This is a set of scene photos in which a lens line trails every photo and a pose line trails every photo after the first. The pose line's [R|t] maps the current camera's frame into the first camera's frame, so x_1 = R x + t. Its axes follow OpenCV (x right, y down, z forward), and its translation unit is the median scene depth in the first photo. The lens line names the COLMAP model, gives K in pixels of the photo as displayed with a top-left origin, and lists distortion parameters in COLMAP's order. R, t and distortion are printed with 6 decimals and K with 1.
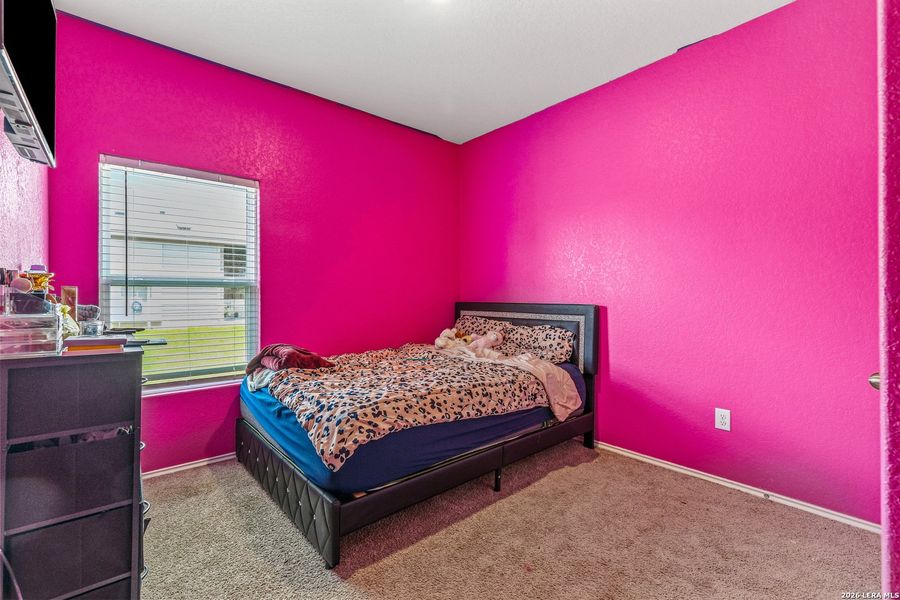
lens RADIAL K [[407.6, 0, 456.8], [0, 407.6, 297.6], [0, 0, 1]] dist [0.010364, -0.001404]
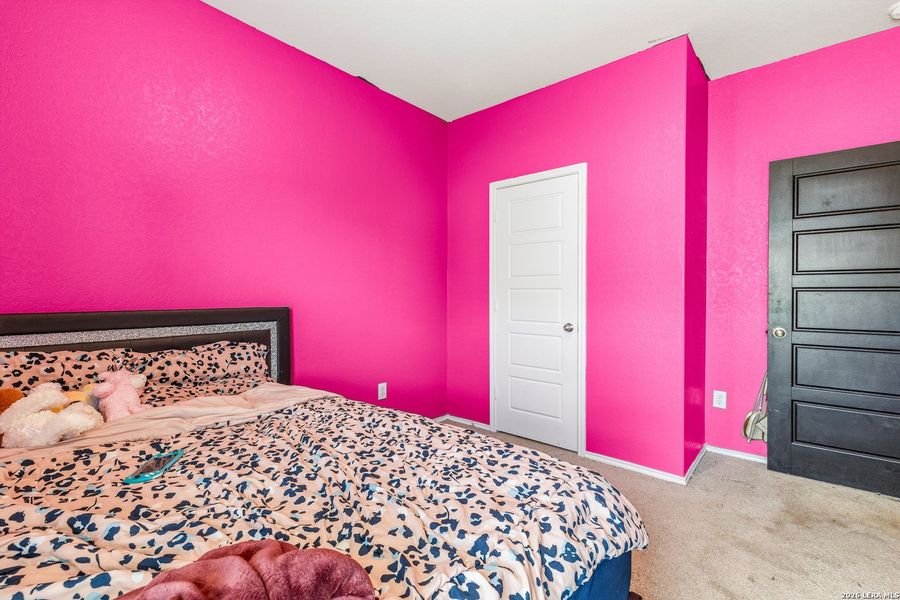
lens RADIAL K [[407.6, 0, 456.8], [0, 407.6, 297.6], [0, 0, 1]] dist [0.010364, -0.001404]
pose [[-0.163313, -0.014279, 0.986471, -0.502327], [0.005486, 0.999867, 0.015381, -0.009595], [-0.986559, 0.007924, -0.163213, 0.772590]]
